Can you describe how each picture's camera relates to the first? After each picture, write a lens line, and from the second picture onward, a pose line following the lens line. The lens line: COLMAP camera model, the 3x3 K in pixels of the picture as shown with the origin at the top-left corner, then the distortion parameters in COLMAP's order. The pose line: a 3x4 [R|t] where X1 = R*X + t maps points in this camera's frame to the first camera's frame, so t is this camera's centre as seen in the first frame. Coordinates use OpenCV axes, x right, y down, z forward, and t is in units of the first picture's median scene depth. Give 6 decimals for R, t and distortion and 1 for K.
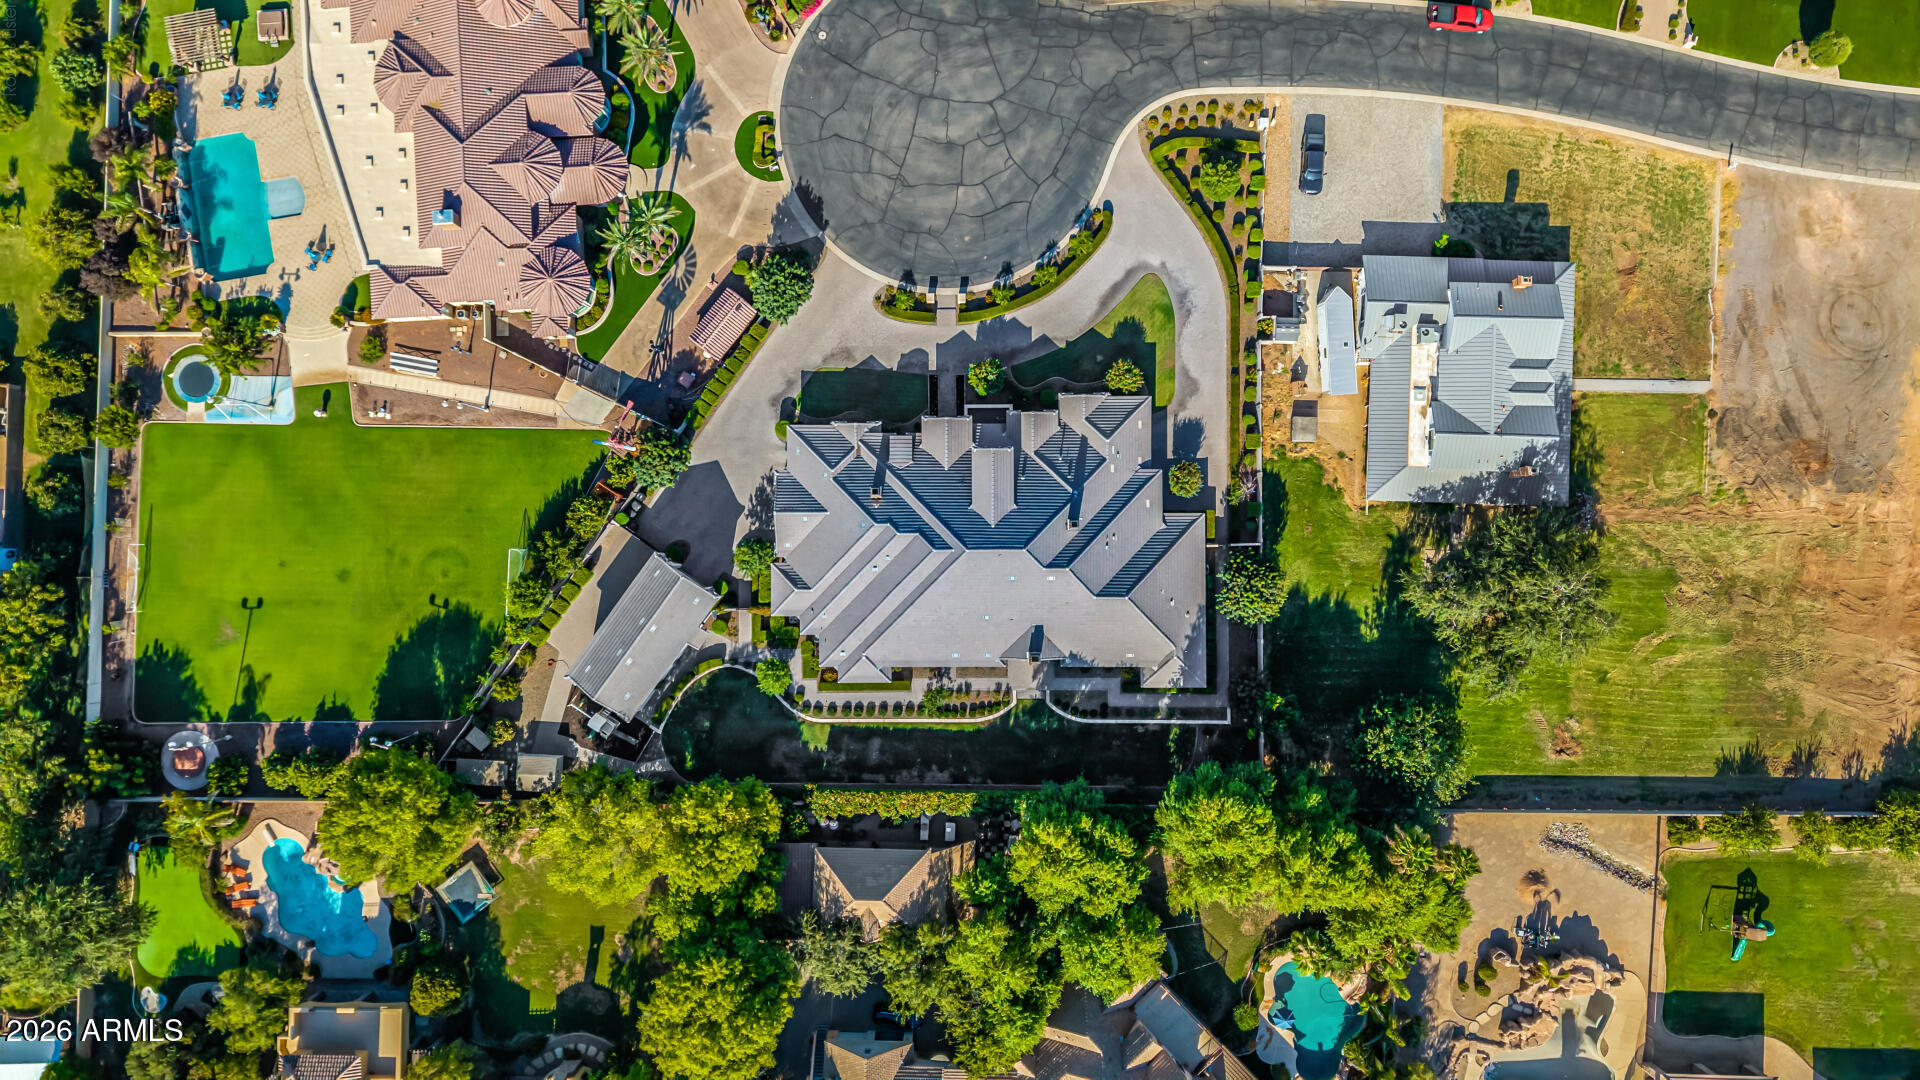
lens RADIAL K [[1285.7, 0, 954.1], [0, 1285.7, 534.9], [0, 0, 1]] dist [0.061670, -0.091283]
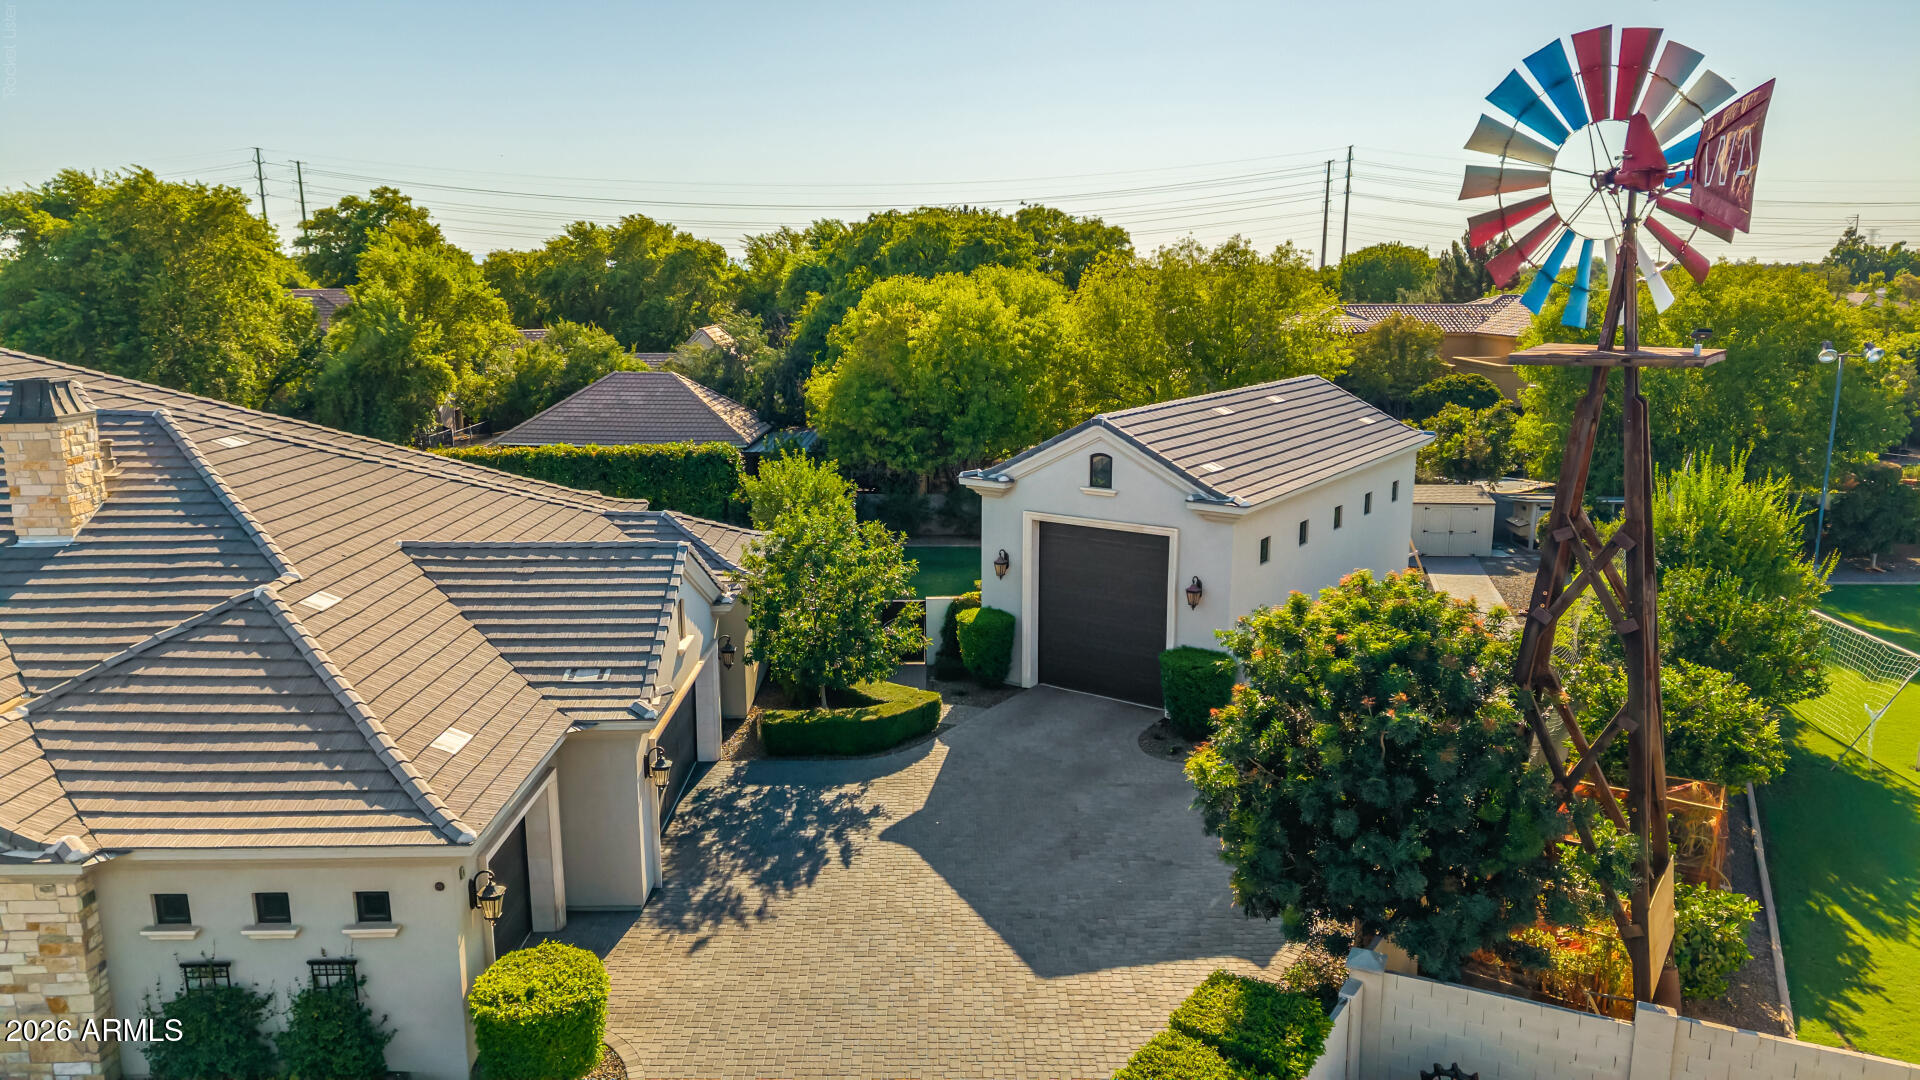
lens RADIAL K [[1282.6, 0, 960.0], [0, 1282.6, 540.0], [0, 0, 1]] dist [0.021704, -0.022416]
pose [[-0.999925, 0.009084, -0.008253, -0.171773], [-0.009848, -0.192535, 0.981241, -0.197243], [0.007324, 0.981248, 0.192610, 0.922475]]
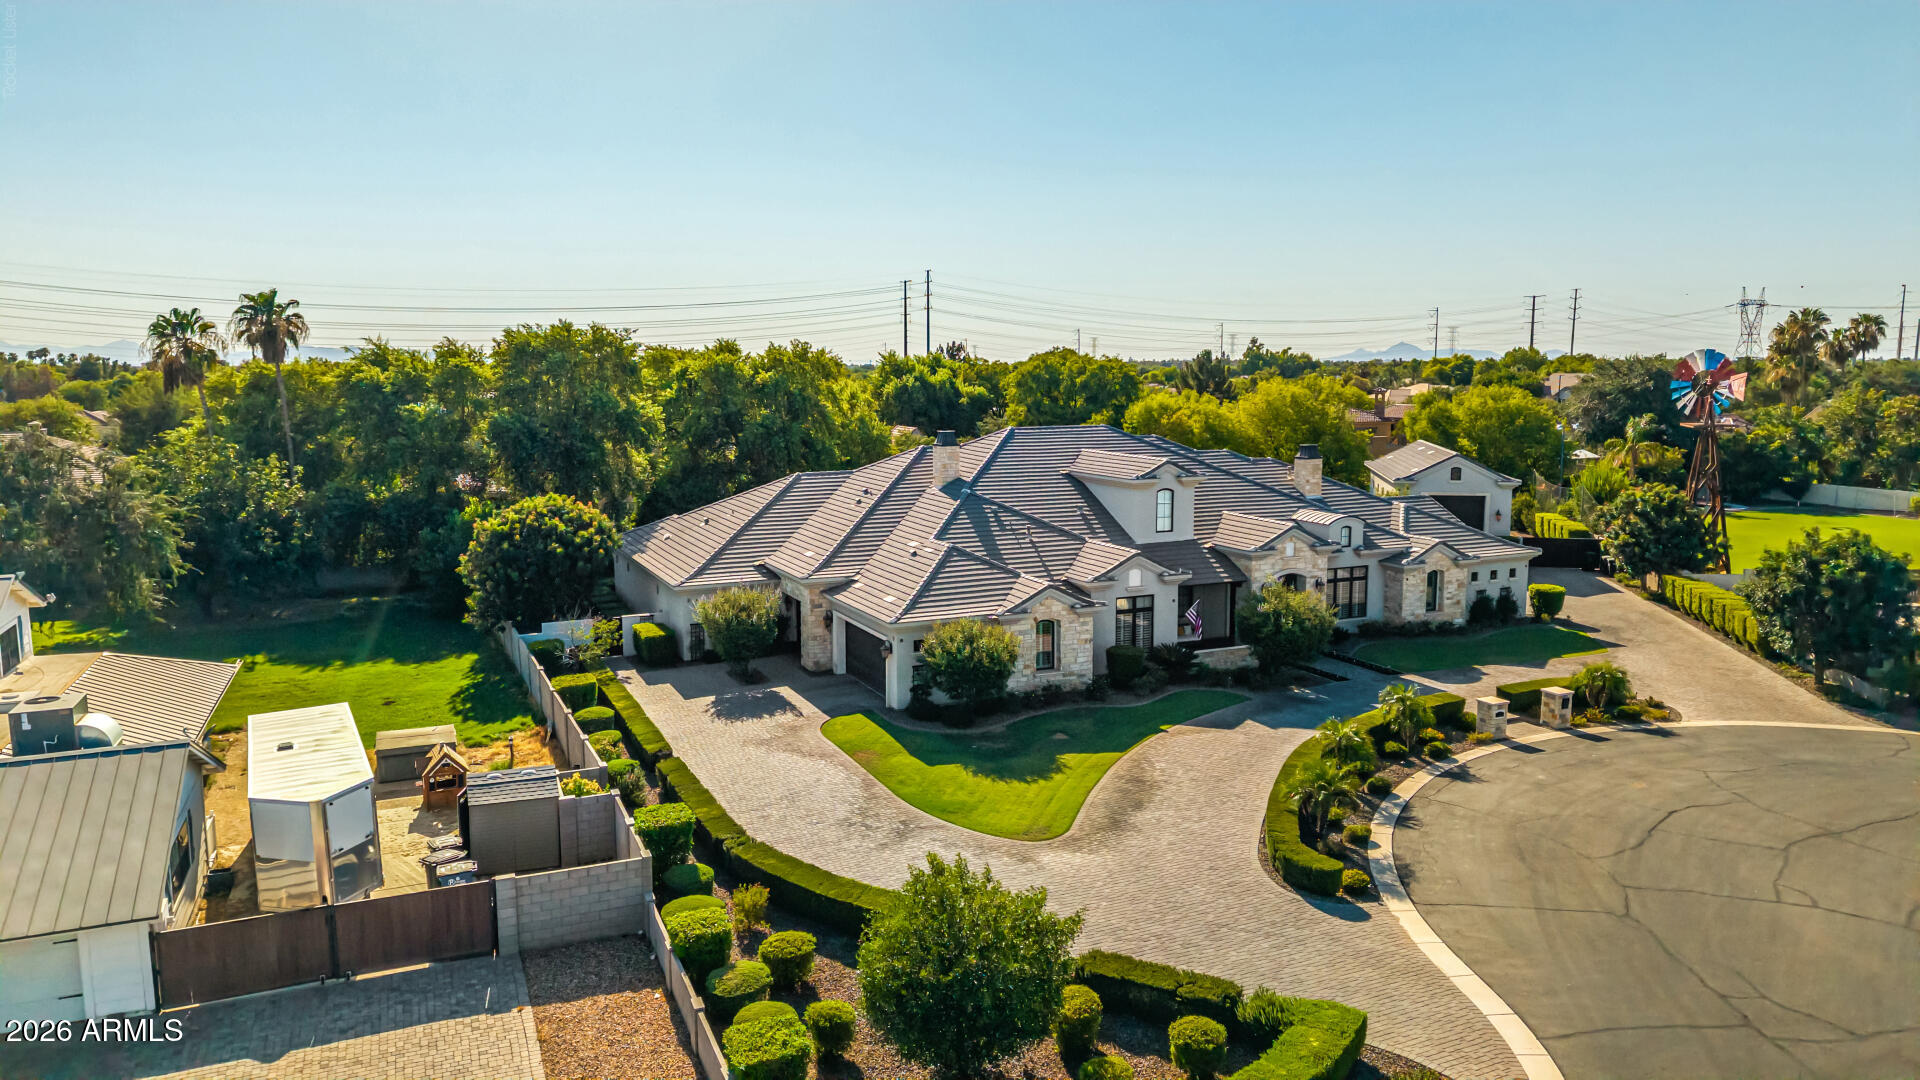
lens RADIAL K [[1285.7, 0, 954.1], [0, 1285.7, 534.9], [0, 0, 1]] dist [0.061670, -0.091283]
pose [[-0.908413, 0.063024, -0.413297, 0.278244], [-0.417871, -0.106003, 0.902301, -0.432131], [0.013056, 0.992366, 0.122631, 0.904584]]
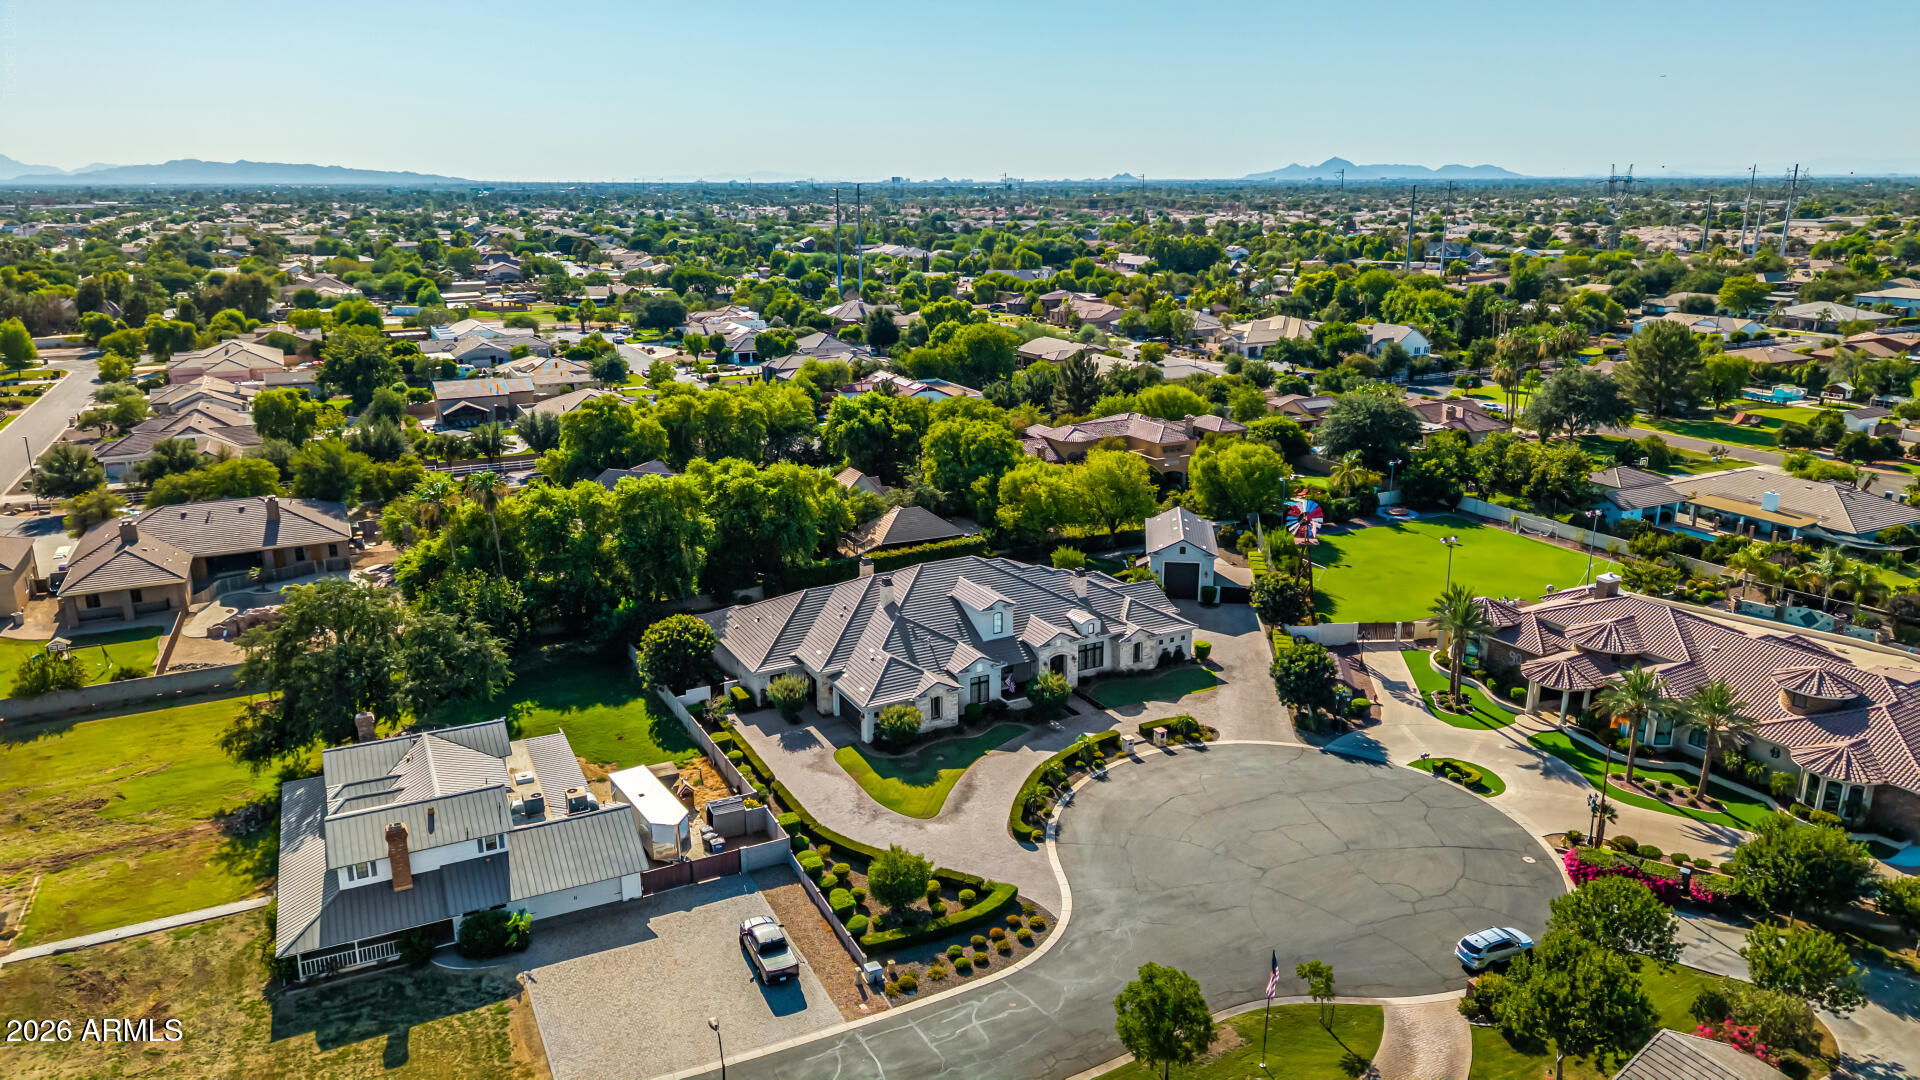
lens RADIAL K [[1281.9, 0, 958.4], [0, 1281.9, 540.0], [0, 0, 1]] dist [0.060448, -0.090637]
pose [[-0.883175, 0.134436, -0.449365, 0.437324], [-0.468868, -0.226795, 0.853655, -0.782066], [0.012848, 0.964620, 0.263332, 0.666261]]
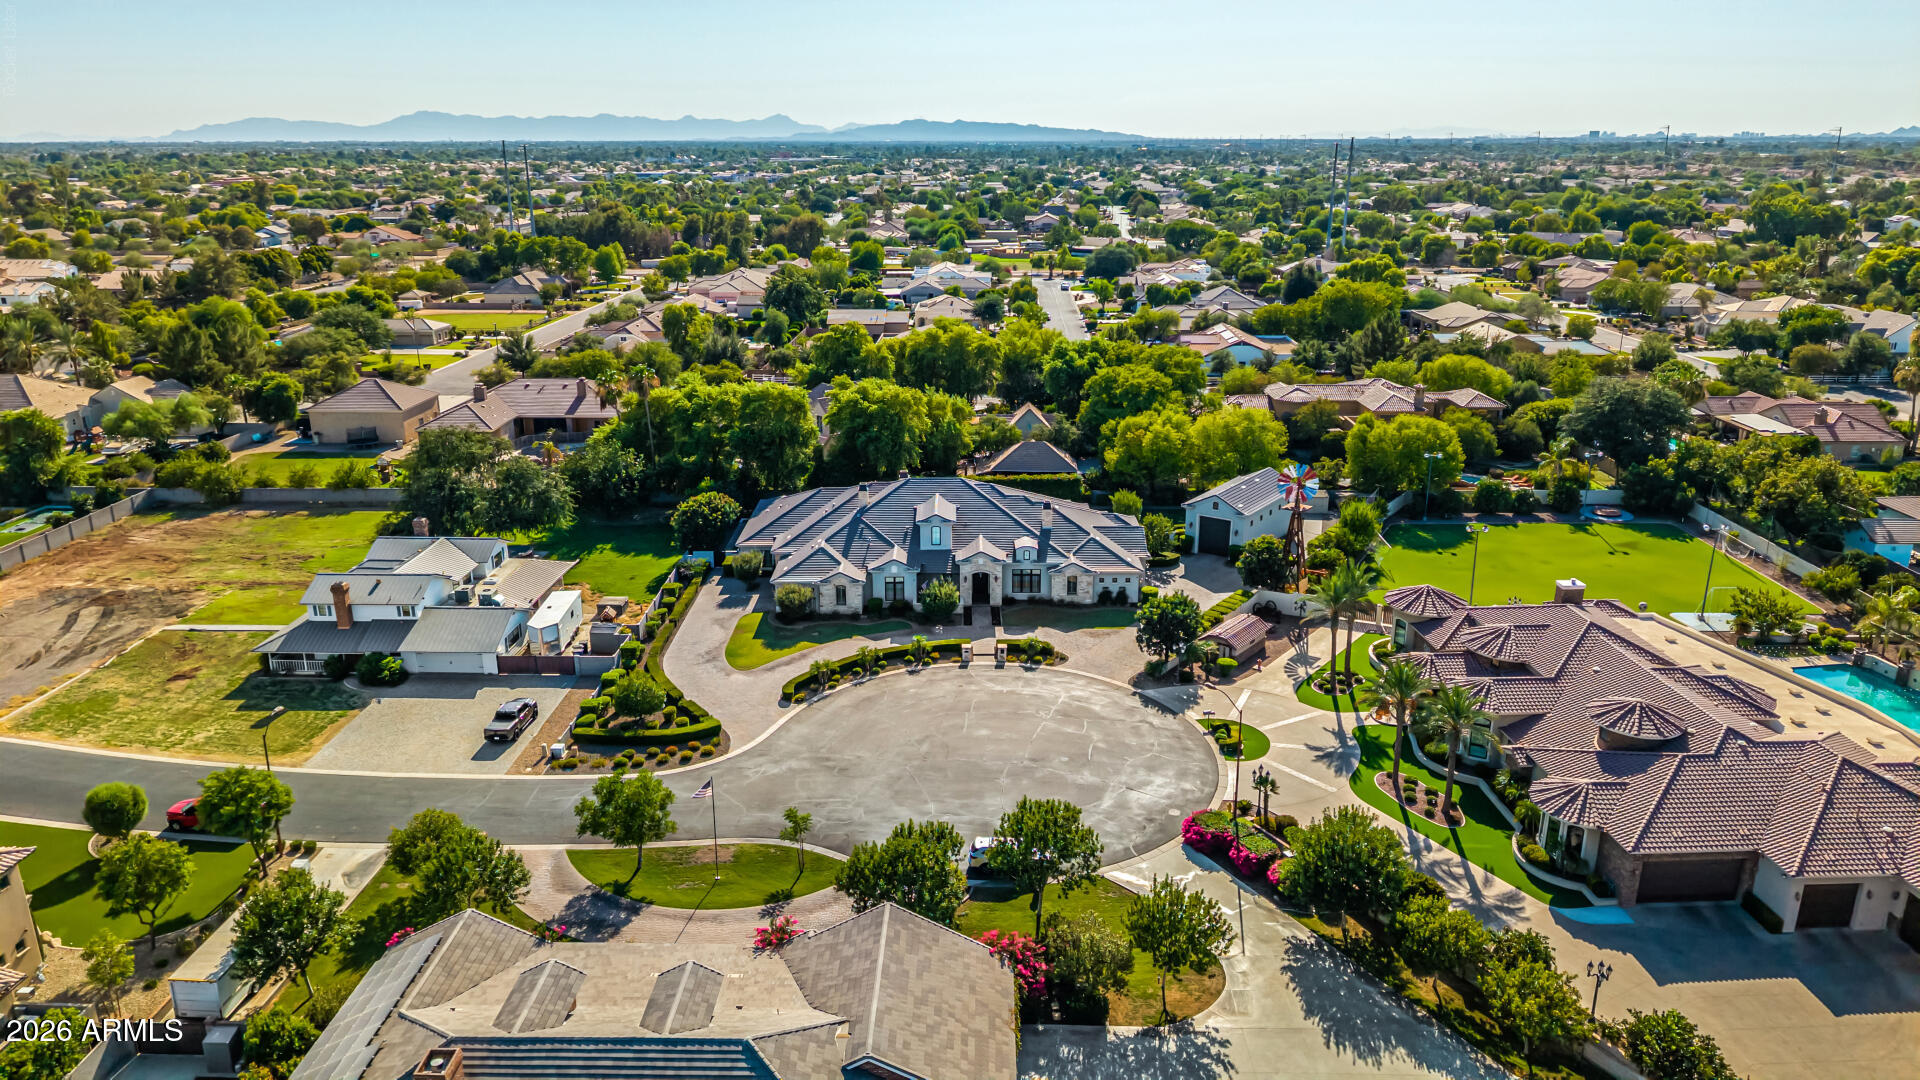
lens RADIAL K [[1281.9, 0, 958.4], [0, 1281.9, 540.0], [0, 0, 1]] dist [0.060448, -0.090637]
pose [[-0.999962, 0.005882, 0.006385, 0.005217], [0.004419, -0.288213, 0.957556, -0.988998], [0.007473, 0.957548, 0.288176, 0.676002]]
